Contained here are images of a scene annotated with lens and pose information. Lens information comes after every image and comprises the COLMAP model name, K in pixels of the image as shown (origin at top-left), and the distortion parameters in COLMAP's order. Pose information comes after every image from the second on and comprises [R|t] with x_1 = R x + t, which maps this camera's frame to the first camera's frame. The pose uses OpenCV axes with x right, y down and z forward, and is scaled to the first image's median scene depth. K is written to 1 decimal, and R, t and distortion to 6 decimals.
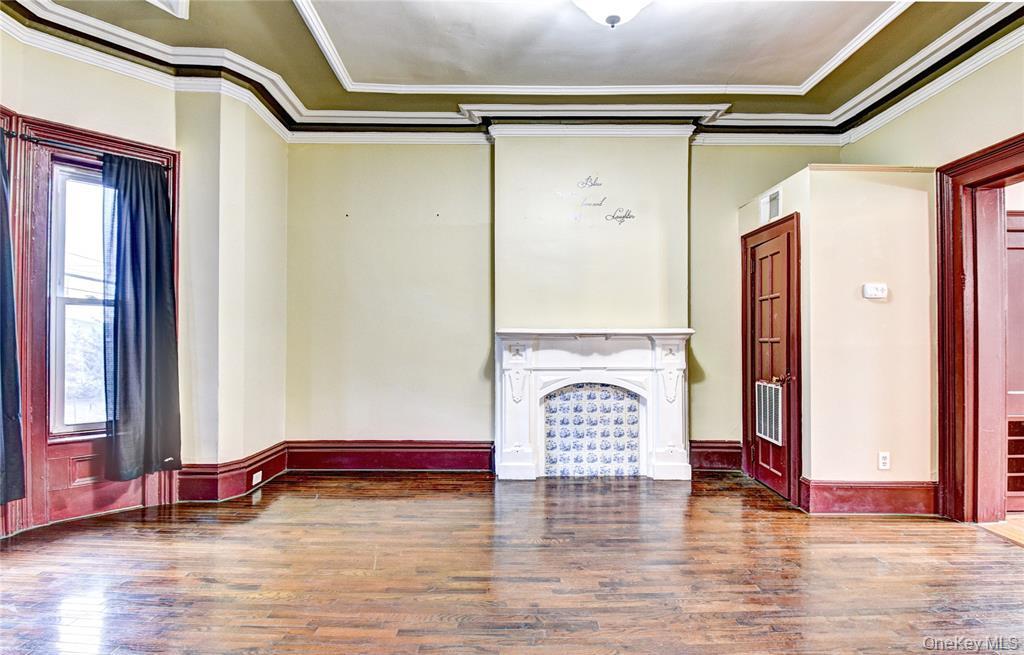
lens RADIAL K [[560.4, 0, 512.4], [0, 560.4, 342.6], [0, 0, 1]] dist [0.031667, -0.034465]
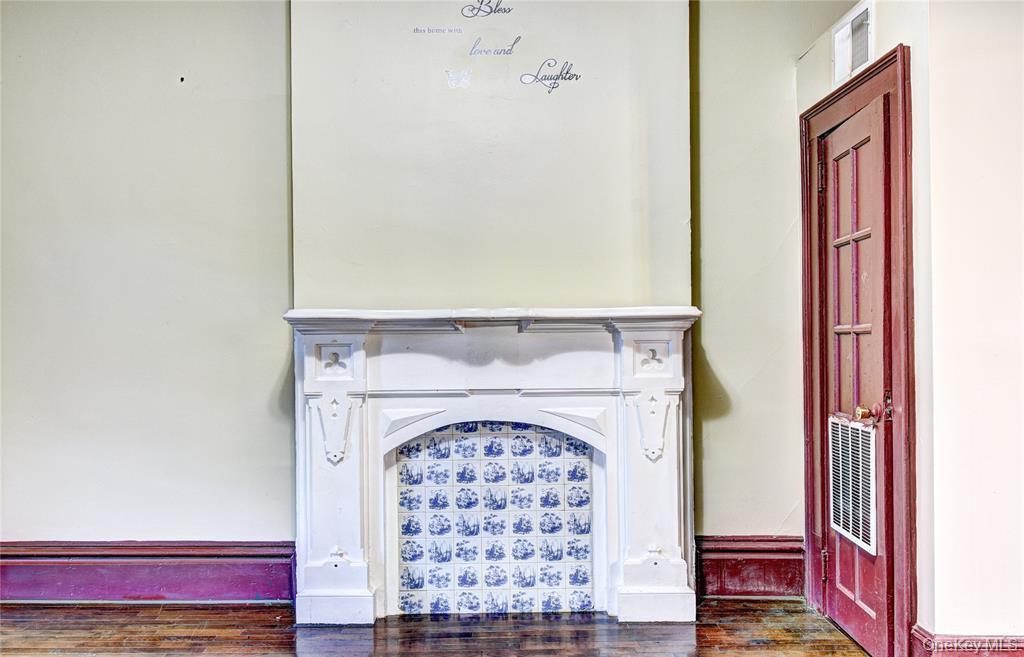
lens RADIAL K [[915.8, 0, 489.9], [0, 915.8, 352.6], [0, 0, 1]] dist [0.004541, 0.000949]
pose [[0.999953, -0.008858, -0.003948, 0.143660], [0.008892, 0.999922, 0.008716, 0.005885], [0.003871, -0.008750, 0.999954, 0.214125]]
